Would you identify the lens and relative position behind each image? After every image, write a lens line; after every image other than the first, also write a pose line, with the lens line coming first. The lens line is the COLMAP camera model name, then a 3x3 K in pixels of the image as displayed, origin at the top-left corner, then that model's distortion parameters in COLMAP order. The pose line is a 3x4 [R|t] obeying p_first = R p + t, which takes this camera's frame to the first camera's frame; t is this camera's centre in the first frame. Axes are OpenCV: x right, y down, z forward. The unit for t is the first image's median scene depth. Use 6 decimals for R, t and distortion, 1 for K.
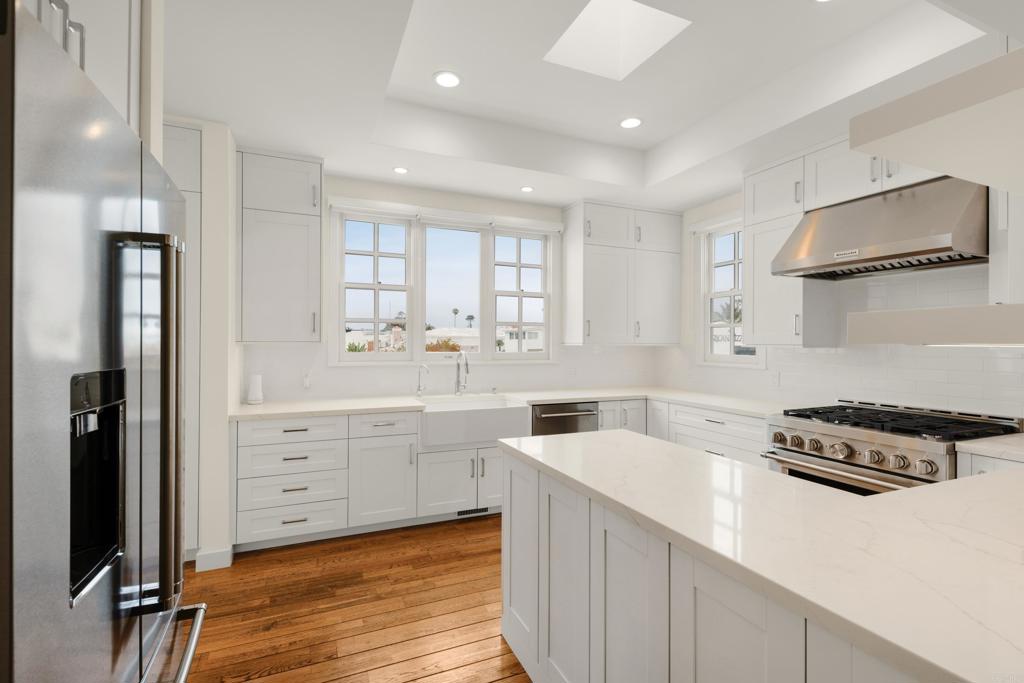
lens RADIAL K [[474.5, 0, 512.0], [0, 474.5, 341.5], [0, 0, 1]] dist [0.002340, 0.000118]
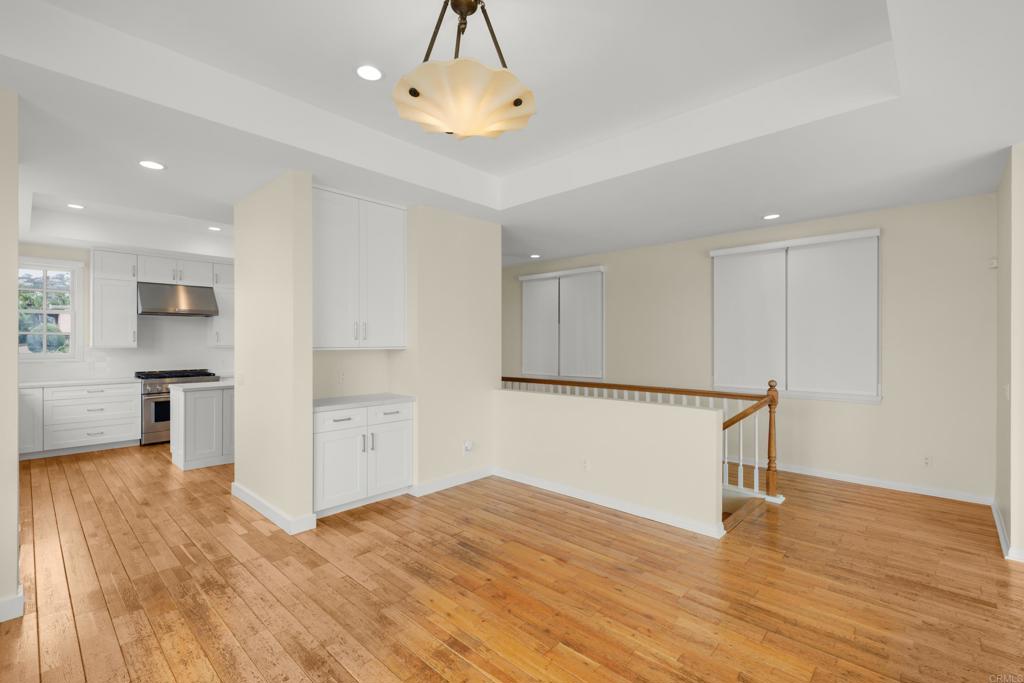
lens RADIAL K [[447.1, 0, 510.3], [0, 447.1, 341.7], [0, 0, 1]] dist [0.000976, -0.000143]
pose [[-0.396506, -0.003432, 0.918026, -1.613500], [-0.004702, 0.999987, 0.001707, -0.020132], [-0.918020, -0.003640, -0.396517, 0.256487]]
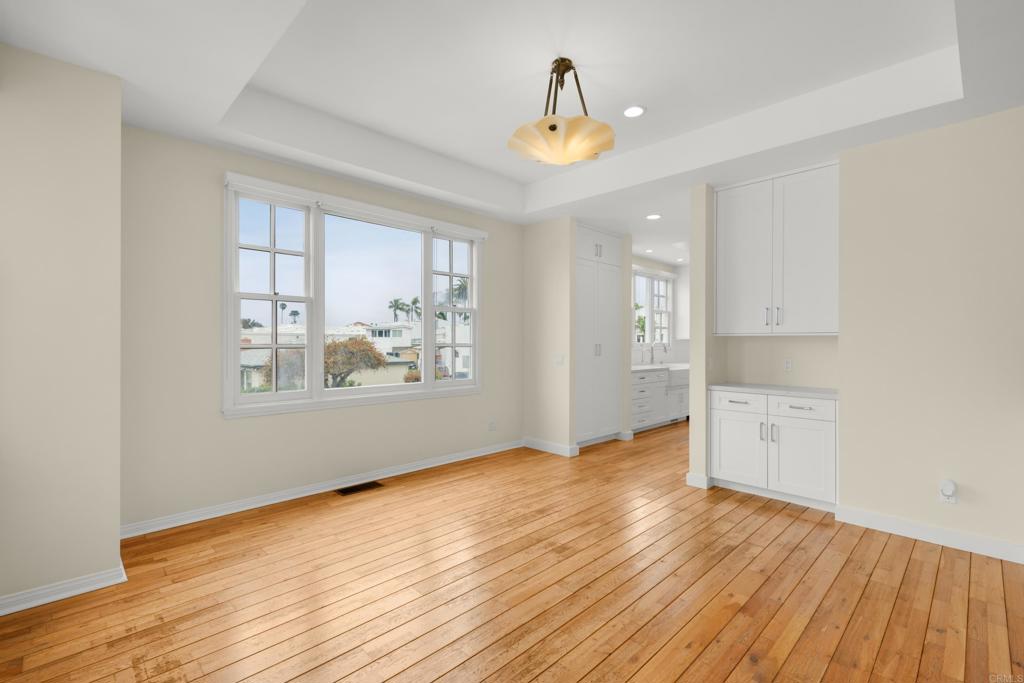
lens RADIAL K [[457.9, 0, 512.0], [0, 457.9, 341.5], [0, 0, 1]] dist [0.002926, 0.000113]
pose [[0.934622, -0.003665, 0.355624, -1.426808], [0.001646, 0.999981, 0.005981, 0.008245], [-0.355639, -0.005004, 0.934610, -0.587051]]
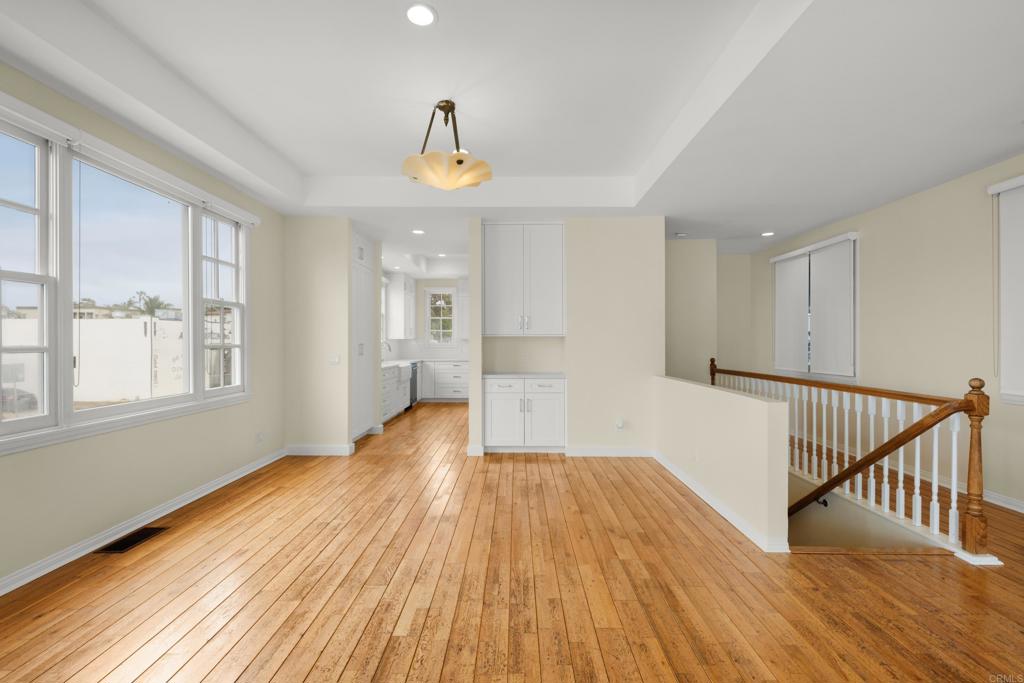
lens RADIAL K [[453.2, 0, 517.6], [0, 453.2, 340.6], [0, 0, 1]] dist [-0.001642, -0.000931]
pose [[0.401375, -0.003162, 0.915908, -1.827775], [0.000640, 0.999995, 0.003172, 0.010433], [-0.915913, -0.000687, 0.401375, -0.386677]]
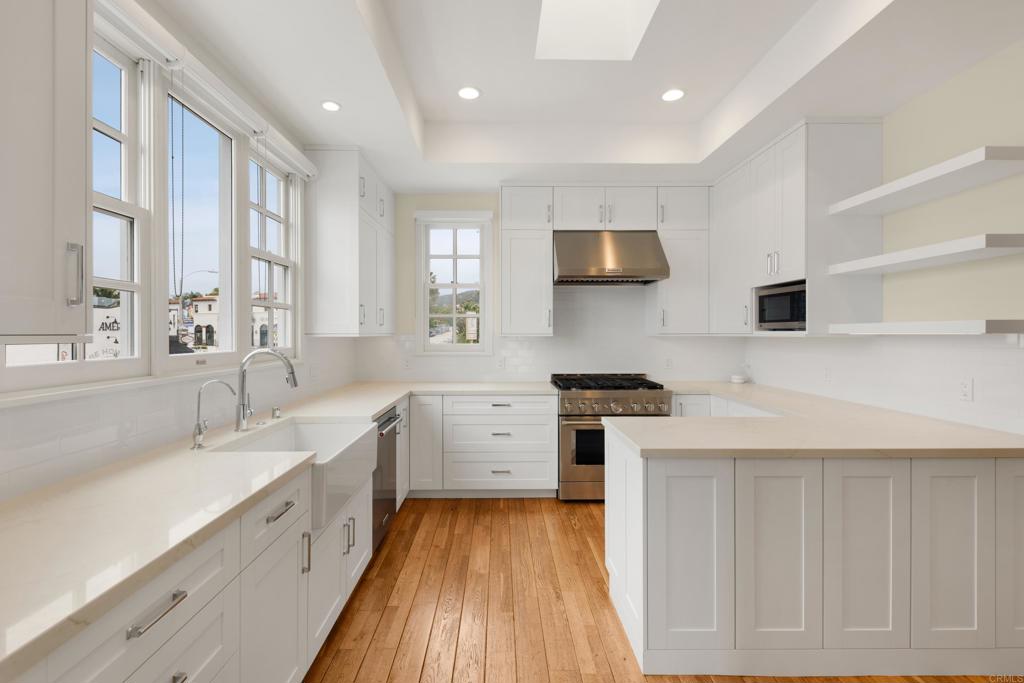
lens RADIAL K [[466.7, 0, 509.6], [0, 466.7, 333.7], [0, 0, 1]] dist [0.000487, 0.000018]
pose [[0.386755, -0.005214, 0.922168, -0.531955], [0.000313, 0.999985, 0.005523, -0.000363], [-0.922183, -0.001847, 0.386750, 0.556659]]
